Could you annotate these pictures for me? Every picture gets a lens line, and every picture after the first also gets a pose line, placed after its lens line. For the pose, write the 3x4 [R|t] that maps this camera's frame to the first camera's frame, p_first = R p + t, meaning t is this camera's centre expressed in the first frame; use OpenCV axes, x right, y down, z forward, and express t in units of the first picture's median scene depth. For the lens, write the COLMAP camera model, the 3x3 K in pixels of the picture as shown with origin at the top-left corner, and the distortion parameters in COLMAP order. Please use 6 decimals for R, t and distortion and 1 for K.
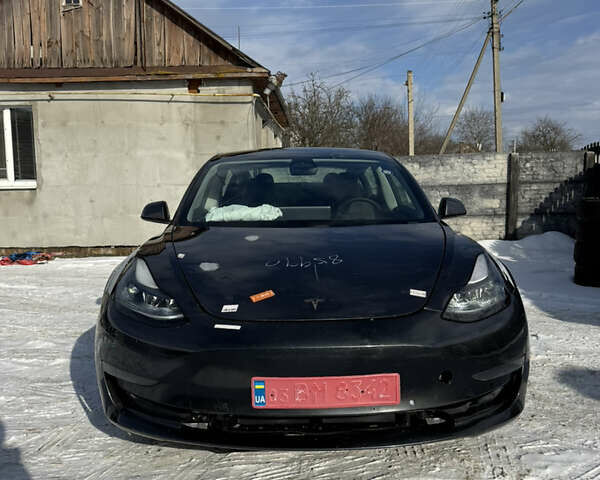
lens RADIAL K [[558.1, 0, 300.0], [0, 558.1, 240.0], [0, 0, 1]] dist [0.096074, -0.169672]
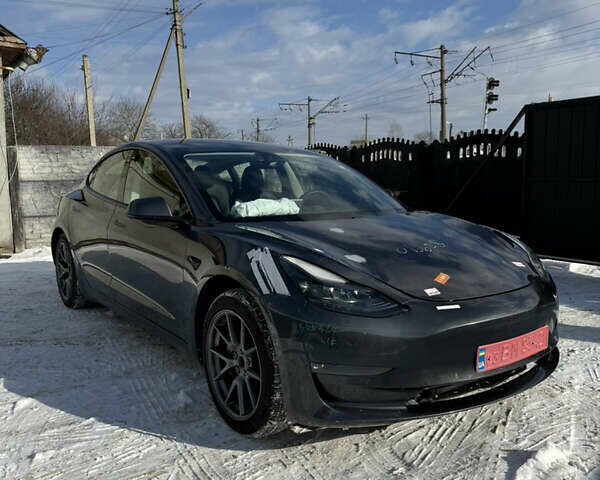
lens RADIAL K [[558.1, 0, 300.0], [0, 558.1, 240.0], [0, 0, 1]] dist [0.096074, -0.169672]
pose [[0.819036, -0.056325, 0.570971, -0.221906], [0.047620, 0.998409, 0.030181, -0.005915], [-0.571762, 0.002471, 0.820416, 0.054924]]
